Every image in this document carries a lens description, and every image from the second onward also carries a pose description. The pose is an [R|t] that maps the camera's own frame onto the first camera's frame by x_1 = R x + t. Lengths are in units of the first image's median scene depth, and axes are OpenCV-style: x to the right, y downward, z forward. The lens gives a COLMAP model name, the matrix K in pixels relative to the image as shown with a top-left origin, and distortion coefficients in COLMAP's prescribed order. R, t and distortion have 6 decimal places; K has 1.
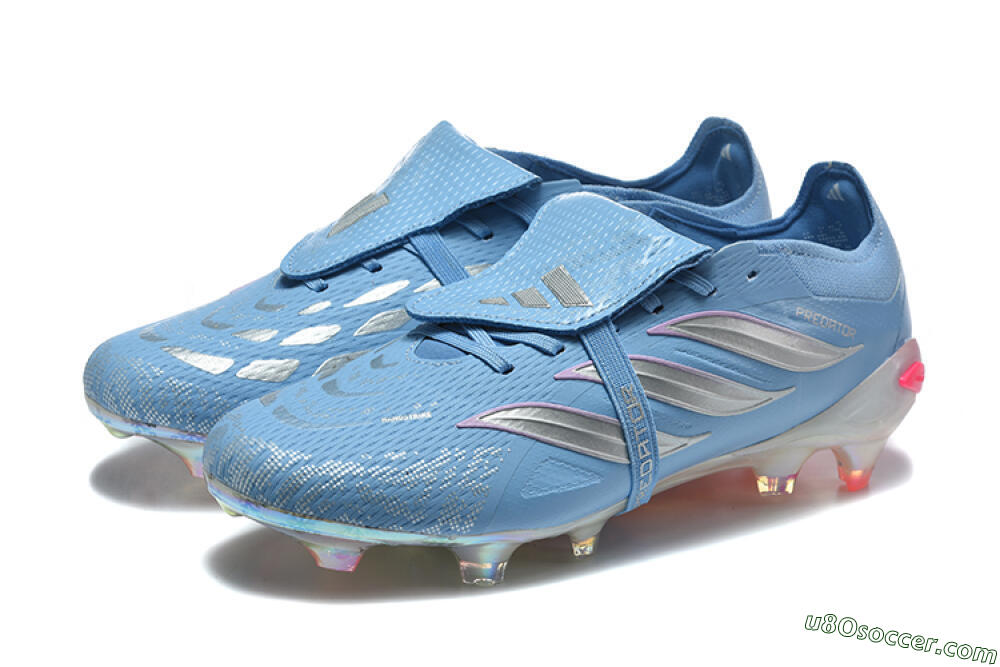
lens RADIAL K [[3150.6, 0, 500.0], [0, 3150.6, 333.5], [0, 0, 1]] dist [-0.790015, -0.307066]
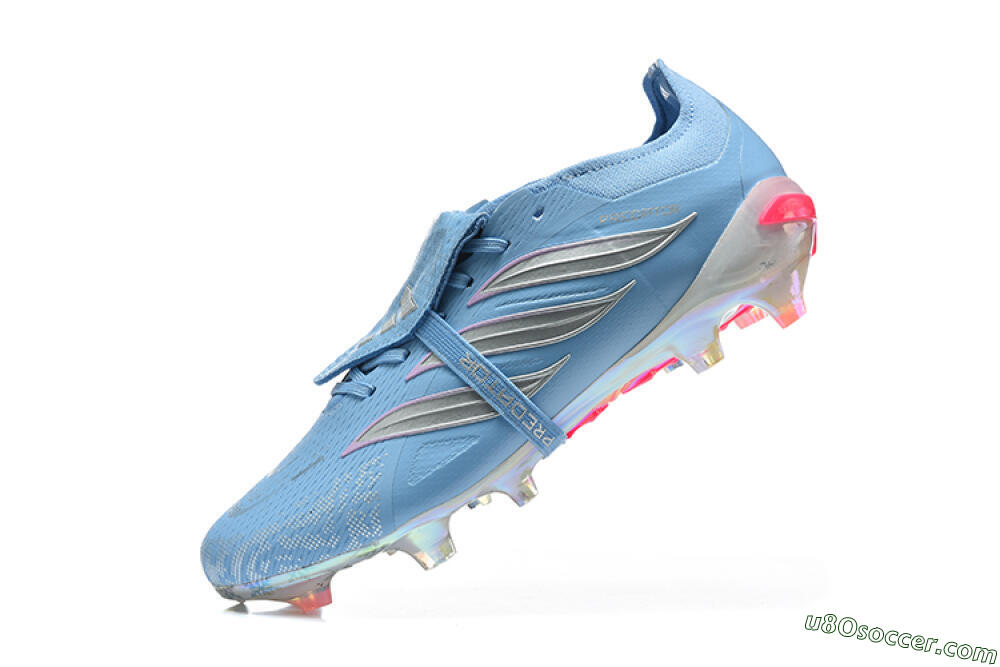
lens RADIAL K [[3150.6, 0, 500.0], [0, 3150.6, 333.5], [0, 0, 1]] dist [-0.790015, -0.307066]
pose [[0.767412, -0.459419, -0.447228, 0.568903], [0.436720, 0.885254, -0.160004, 0.199075], [0.469419, -0.072525, 0.879992, -0.007548]]
